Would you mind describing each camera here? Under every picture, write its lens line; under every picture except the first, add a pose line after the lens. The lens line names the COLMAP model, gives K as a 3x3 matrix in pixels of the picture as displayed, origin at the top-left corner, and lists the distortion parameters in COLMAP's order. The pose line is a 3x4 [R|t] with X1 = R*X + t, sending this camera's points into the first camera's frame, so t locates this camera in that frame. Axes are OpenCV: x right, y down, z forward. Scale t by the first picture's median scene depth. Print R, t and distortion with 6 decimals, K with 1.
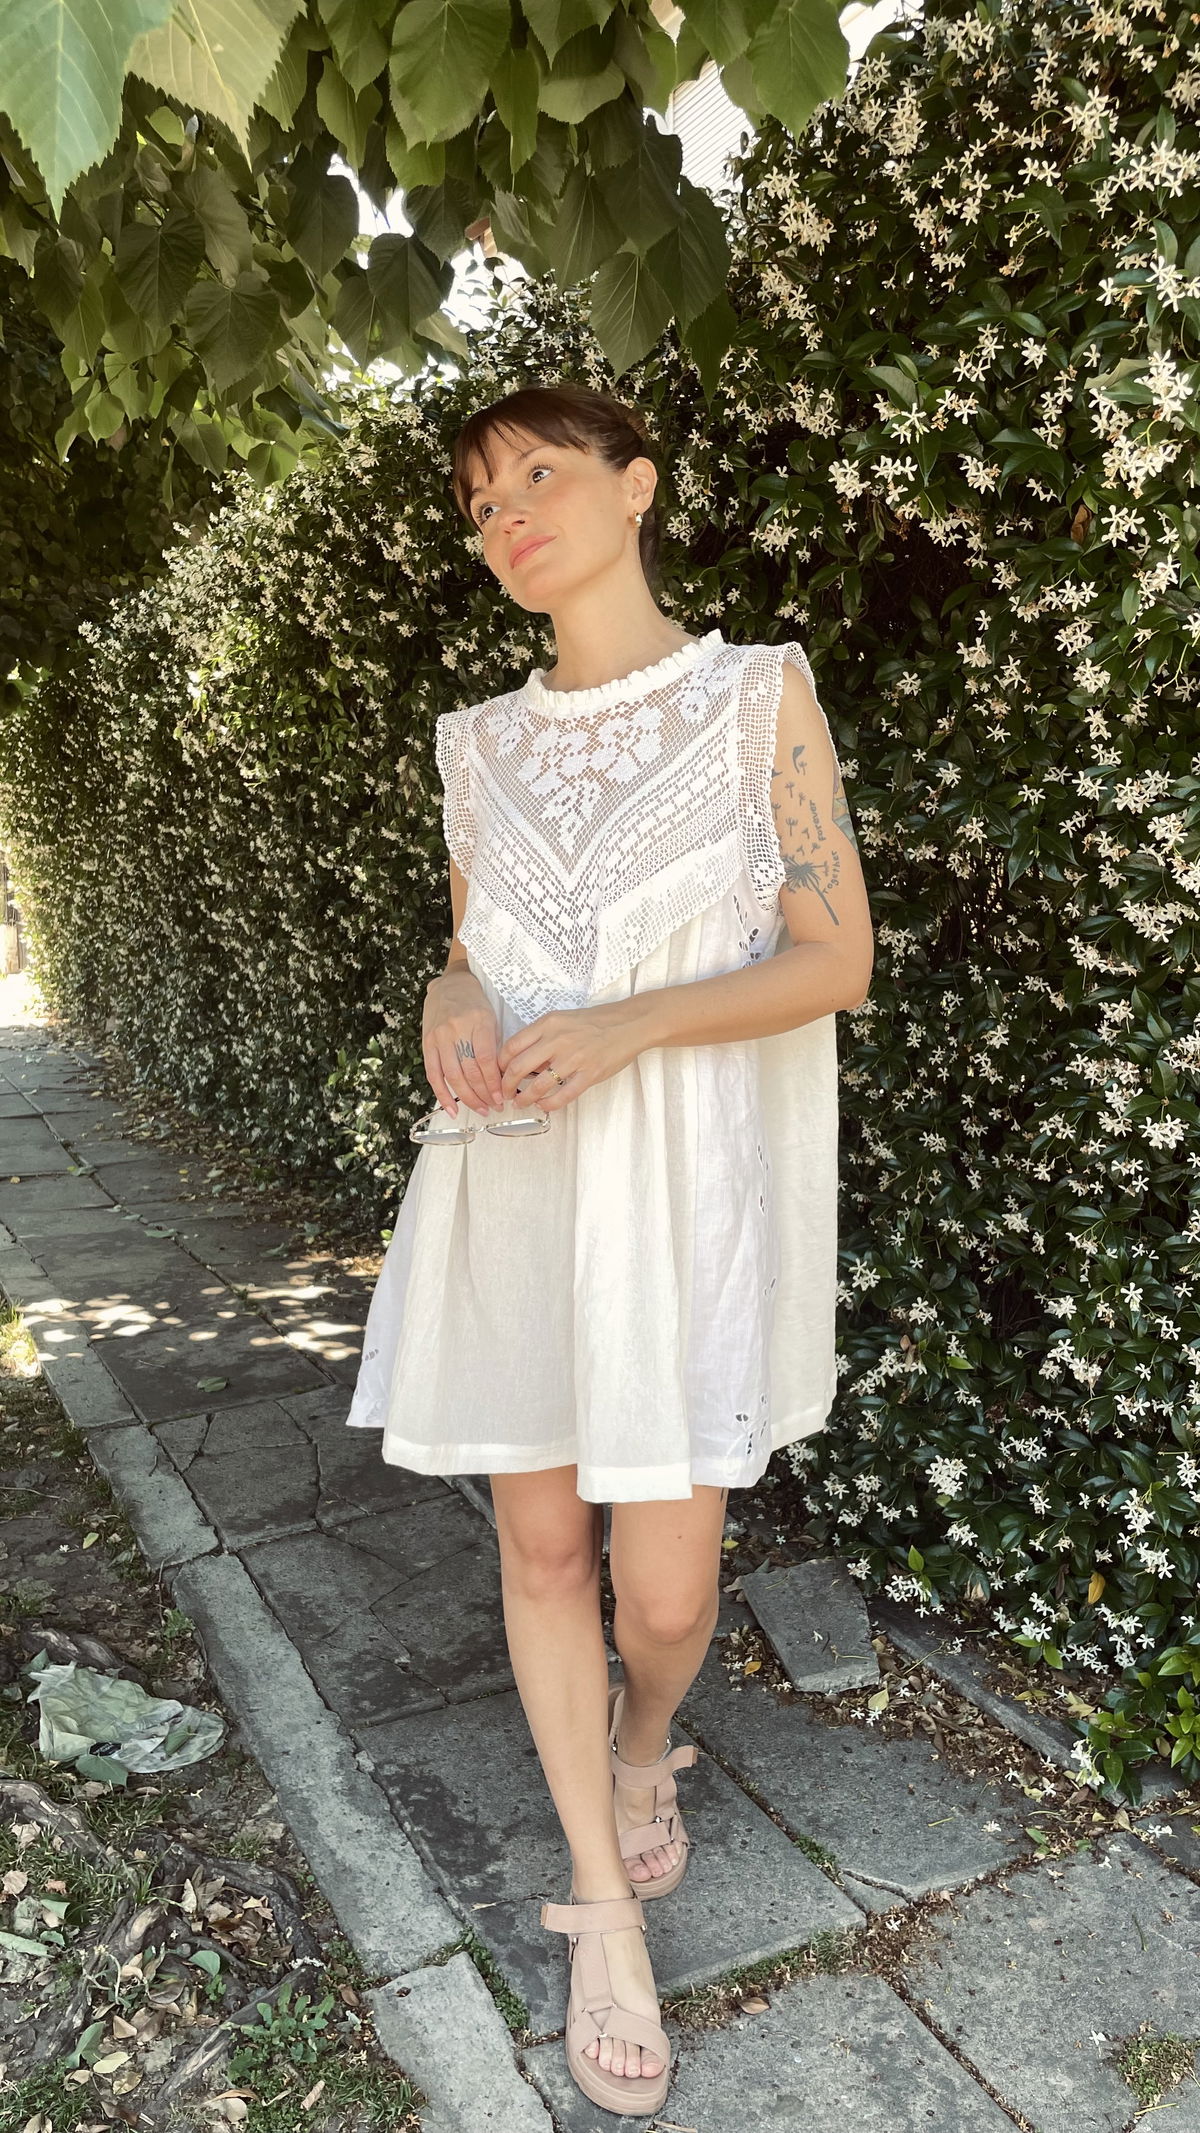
lens RADIAL K [[1601.5, 0, 616.7], [0, 1601.5, 1059.2], [0, 0, 1]] dist [0.097036, -0.130143]
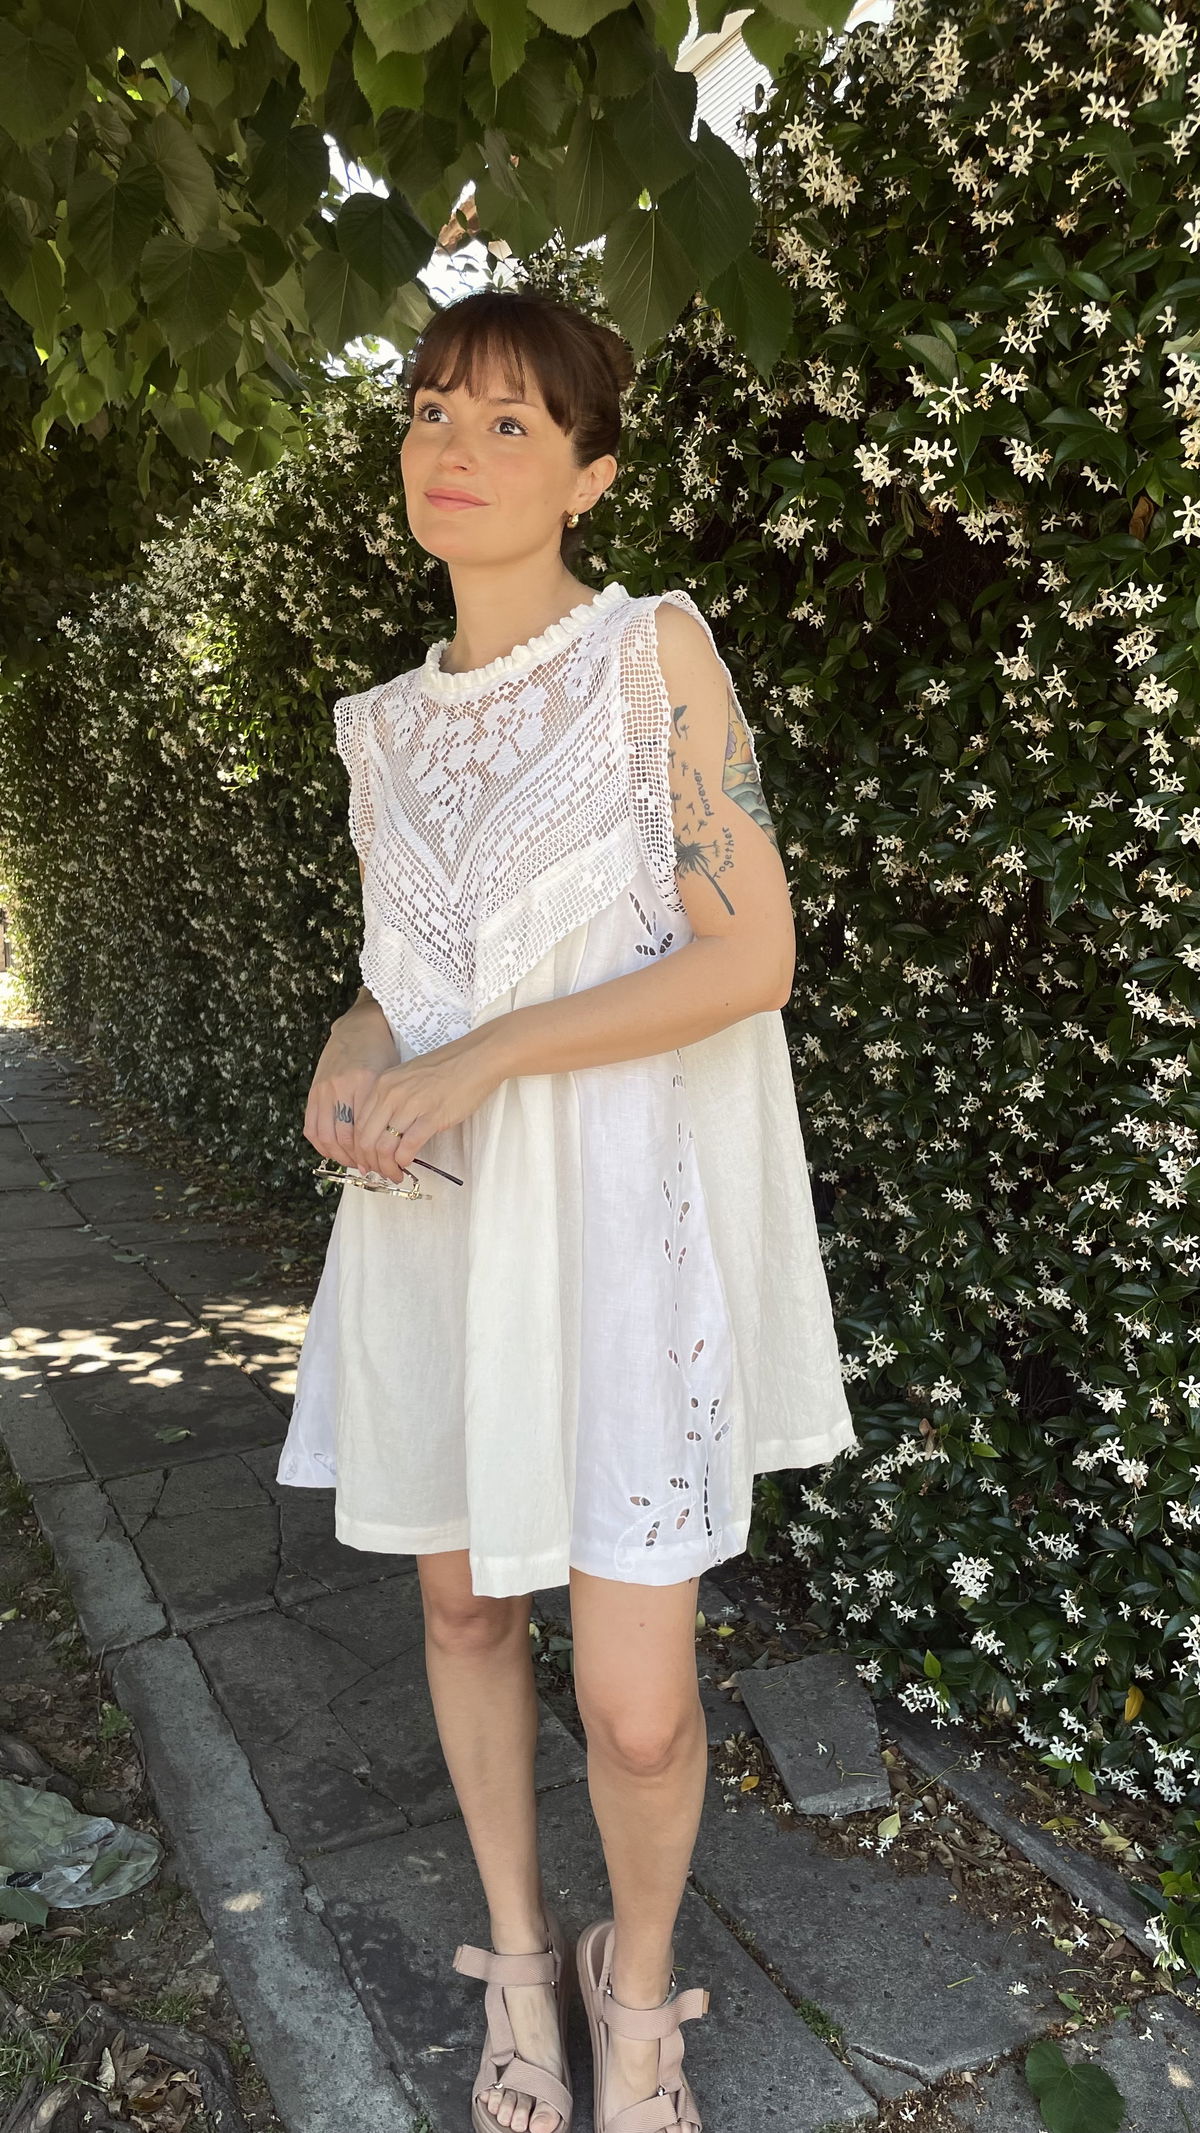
lens RADIAL K [[1628.5, 0, 606.9], [0, 1628.5, 1059.2], [0, 0, 1]] dist [0.080752, -0.116448]
pose [[0.999923, 0.011760, -0.004032, 0.003364], [-0.011772, 0.999926, -0.003075, -0.023581], [0.003996, 0.003122, 0.999987, 0.081410]]
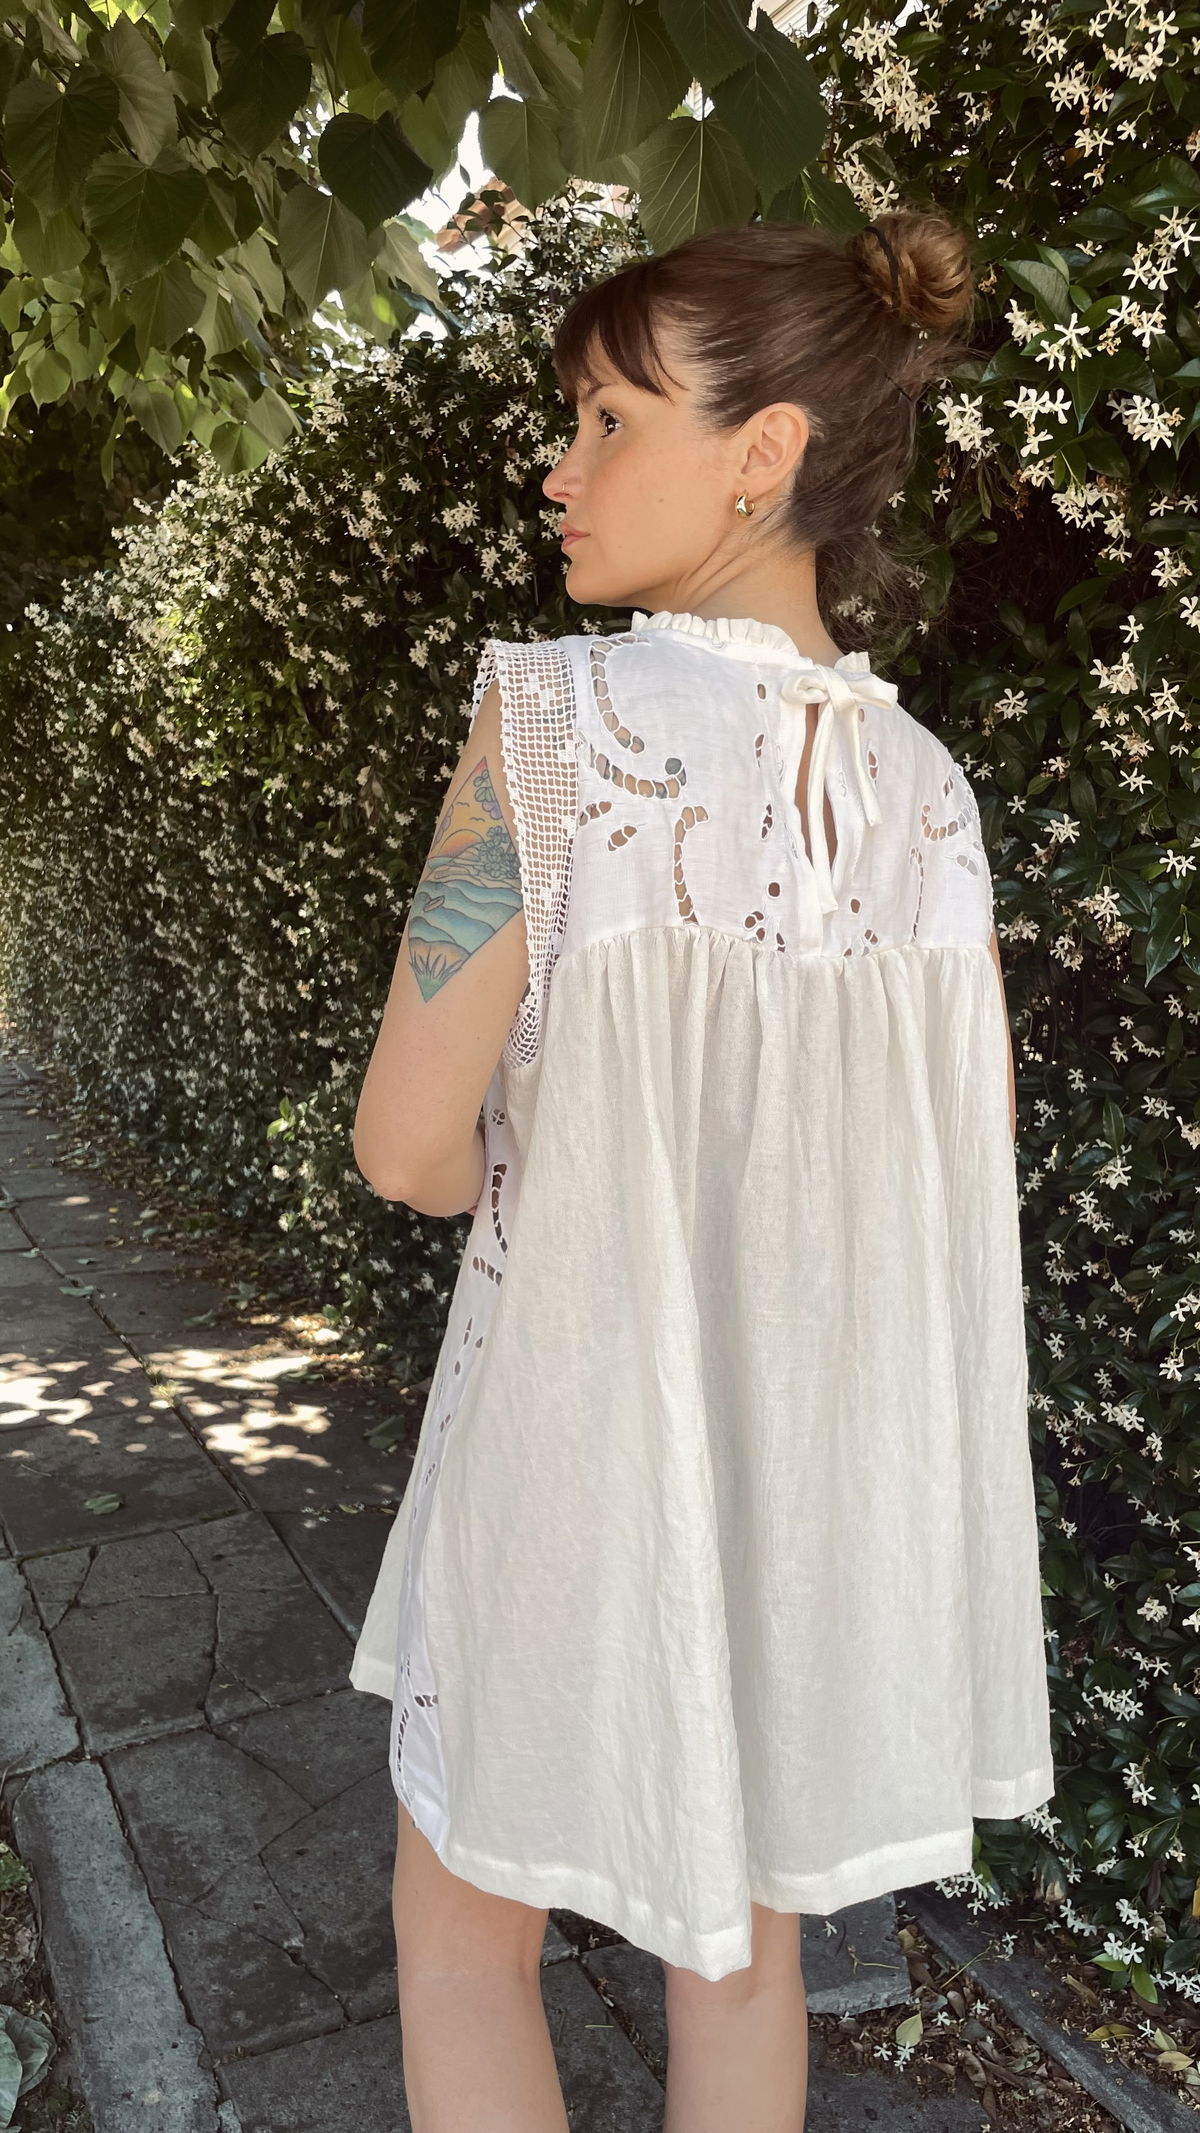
lens RADIAL K [[1664.7, 0, 600.0], [0, 1664.7, 1066.5], [0, 0, 1]] dist [0.072521, -0.123349]
pose [[0.999144, 0.041299, 0.002484, -0.005555], [-0.041276, 0.999110, -0.008648, -0.045170], [-0.002839, 0.008538, 0.999960, 0.192801]]
